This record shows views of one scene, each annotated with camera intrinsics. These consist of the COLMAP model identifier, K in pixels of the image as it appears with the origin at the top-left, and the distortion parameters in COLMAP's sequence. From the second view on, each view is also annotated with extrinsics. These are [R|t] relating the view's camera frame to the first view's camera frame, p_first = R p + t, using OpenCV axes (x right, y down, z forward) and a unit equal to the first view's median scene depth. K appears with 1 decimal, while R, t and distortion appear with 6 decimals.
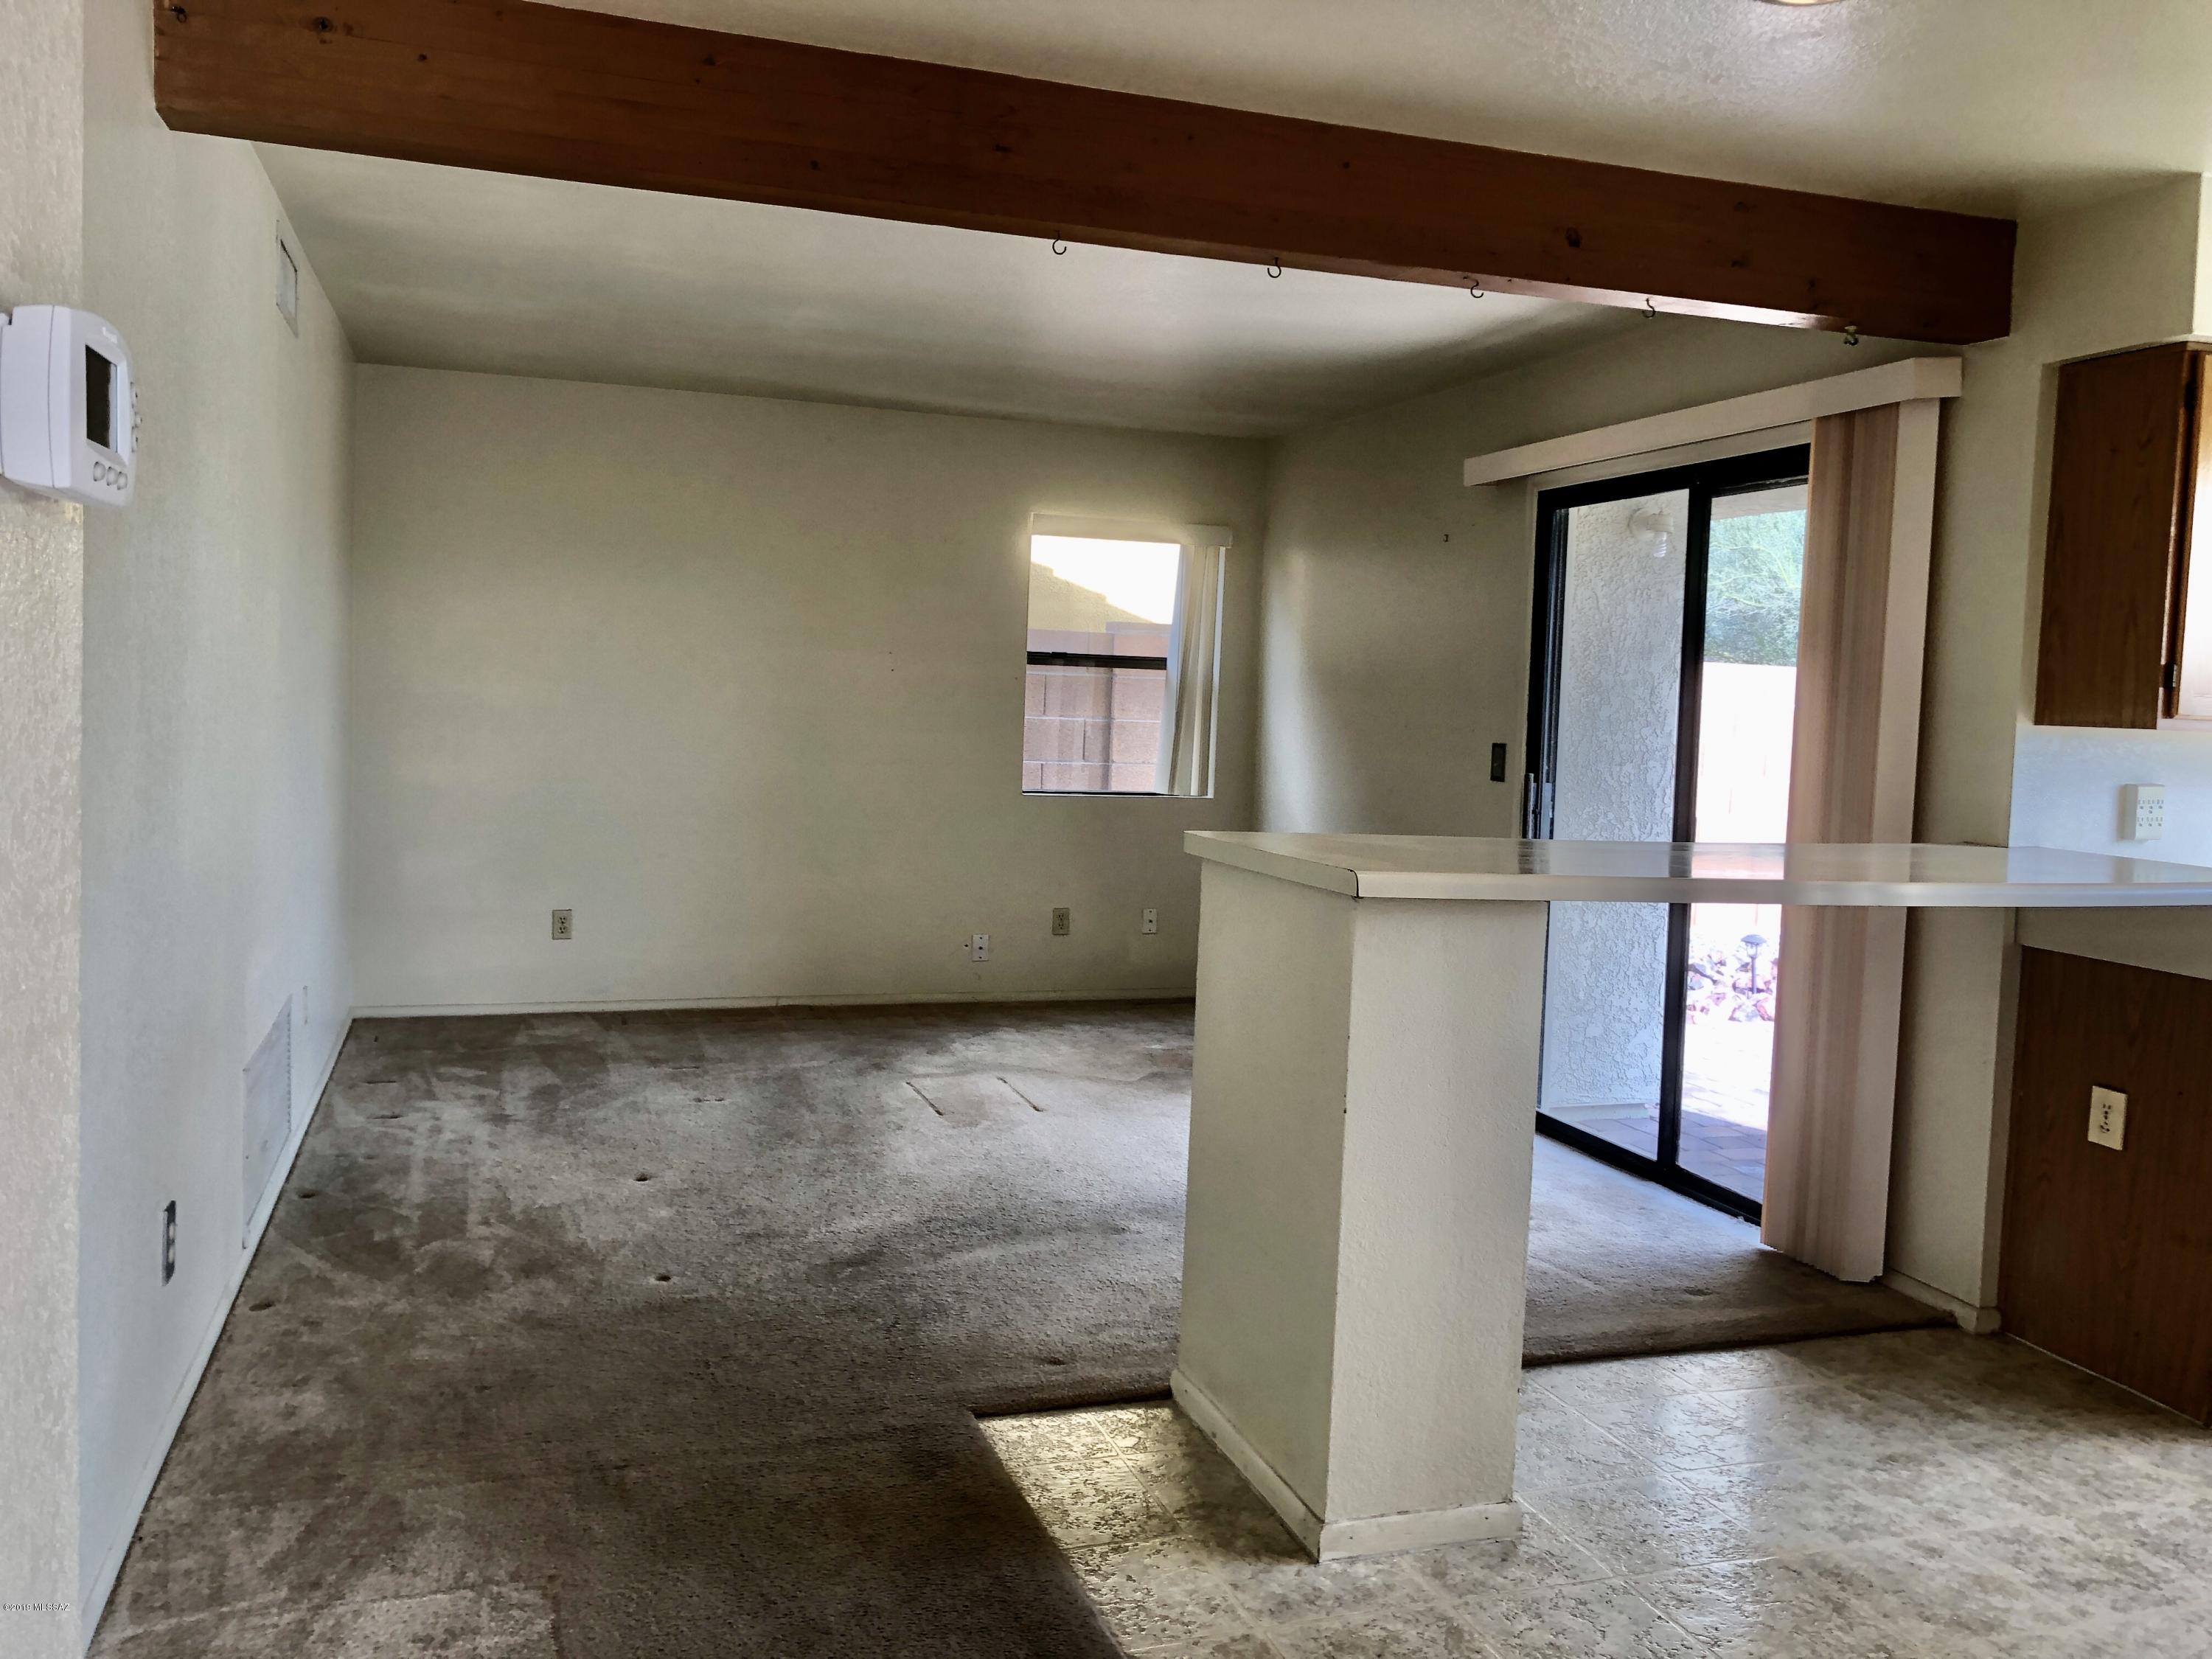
lens RADIAL K [[1815.2, 0, 1115.7], [0, 1815.2, 823.2], [0, 0, 1]] dist [0.052369, -0.043718]
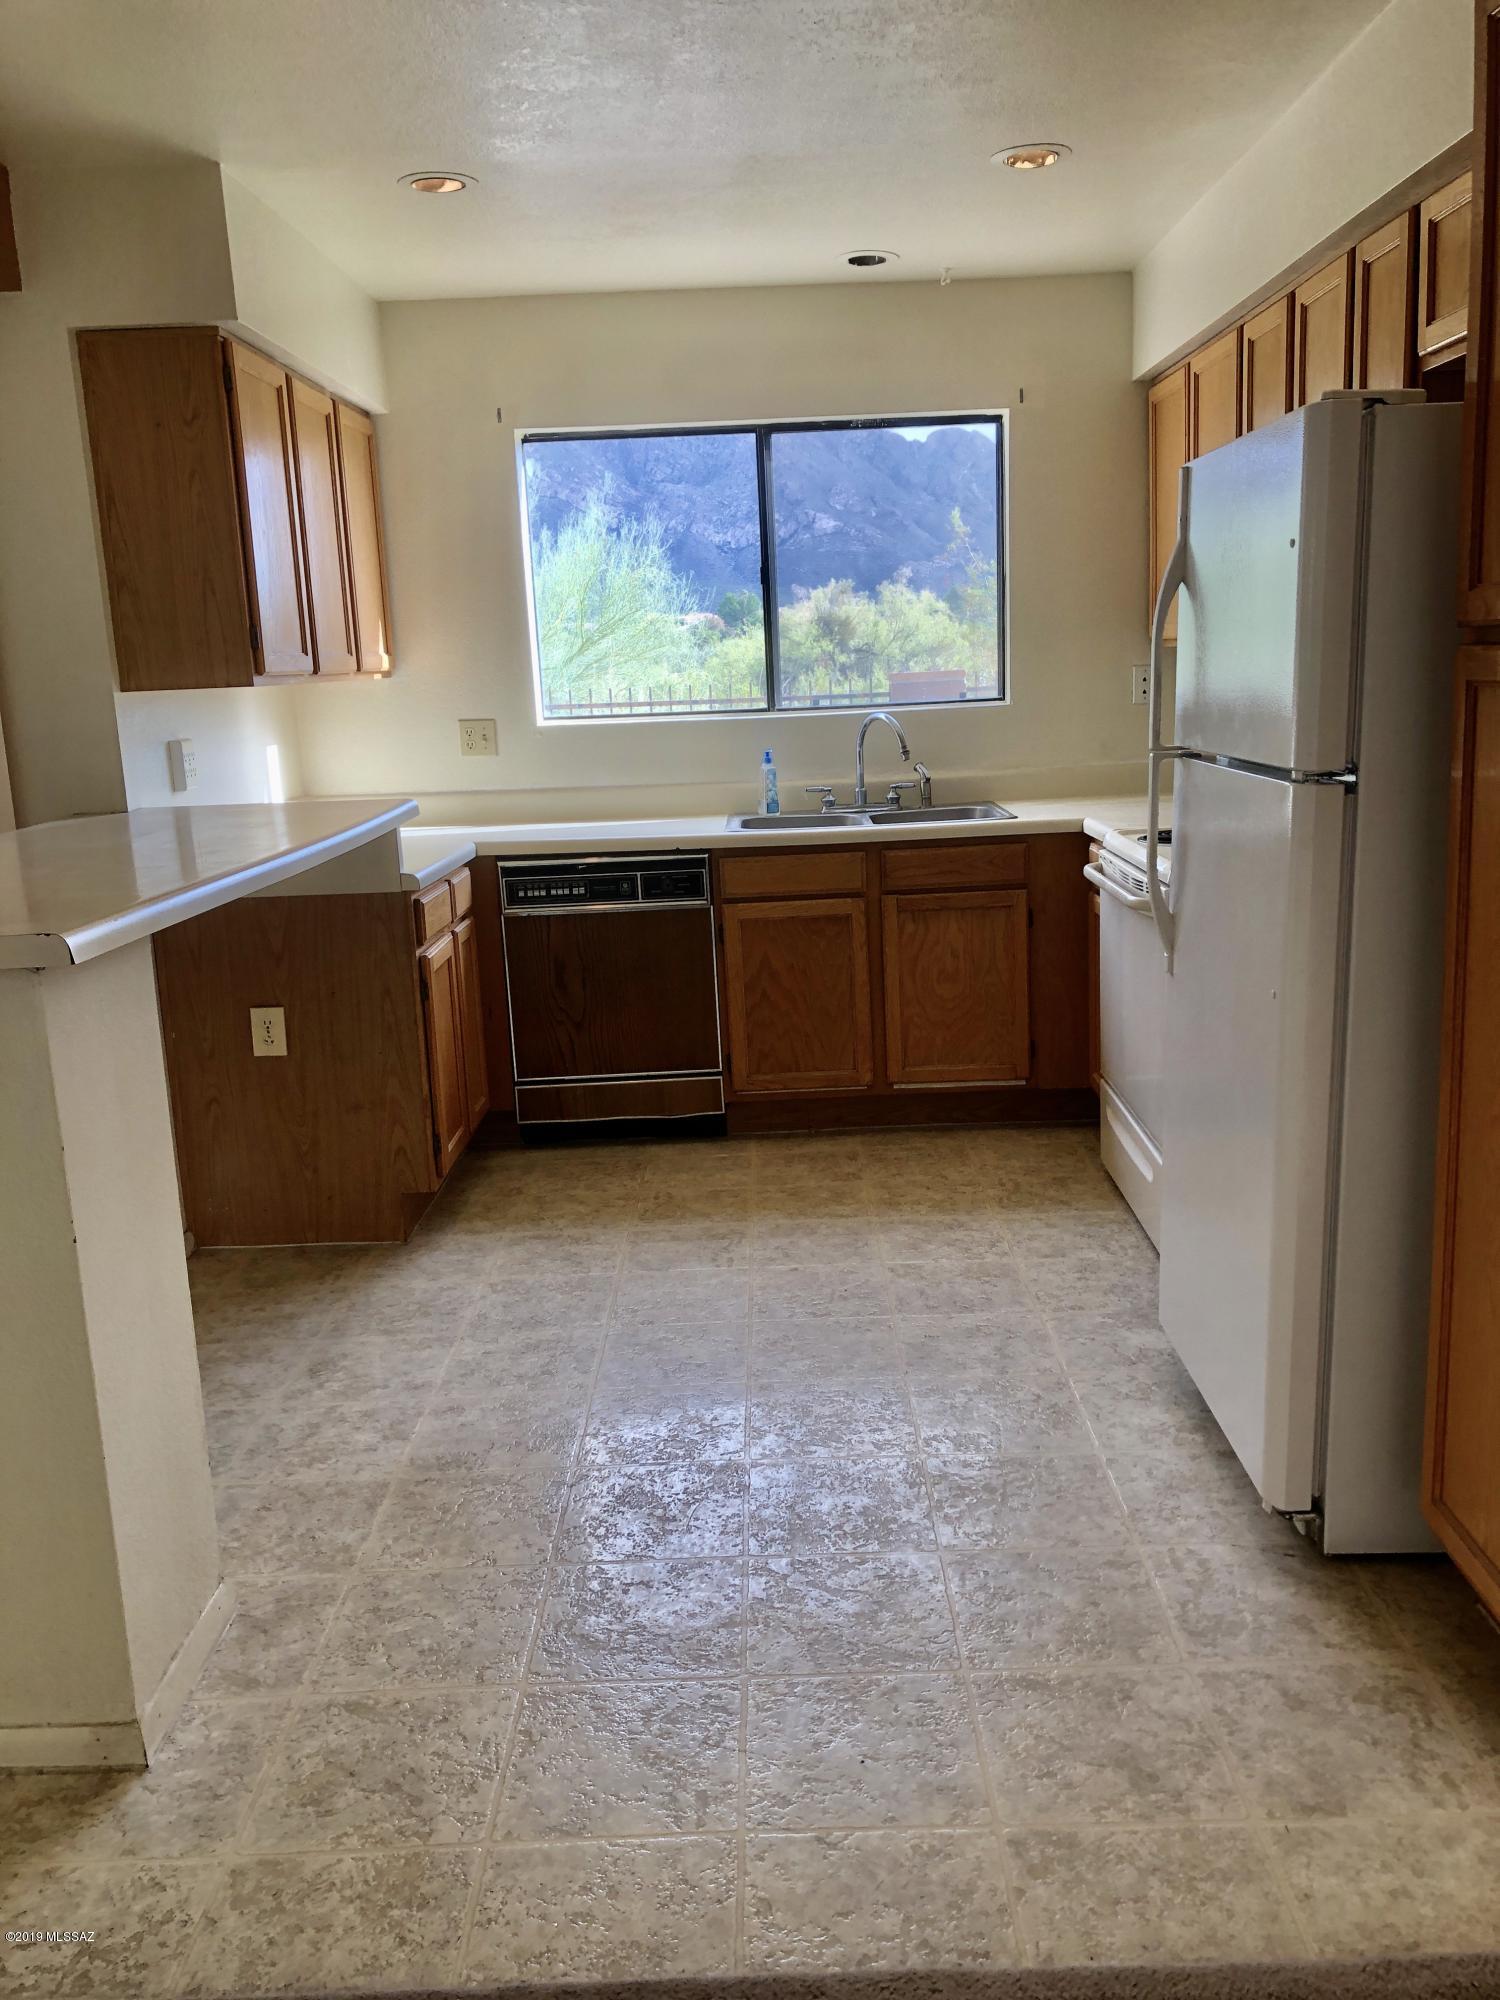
lens RADIAL K [[1641.2, 0, 756.5], [0, 1641.2, 1005.0], [0, 0, 1]] dist [0.052369, -0.043718]
pose [[0.331948, -0.247211, 0.910328, -0.333735], [0.127168, 0.967967, 0.216492, -0.046088], [-0.934686, 0.043901, 0.352752, 0.393298]]
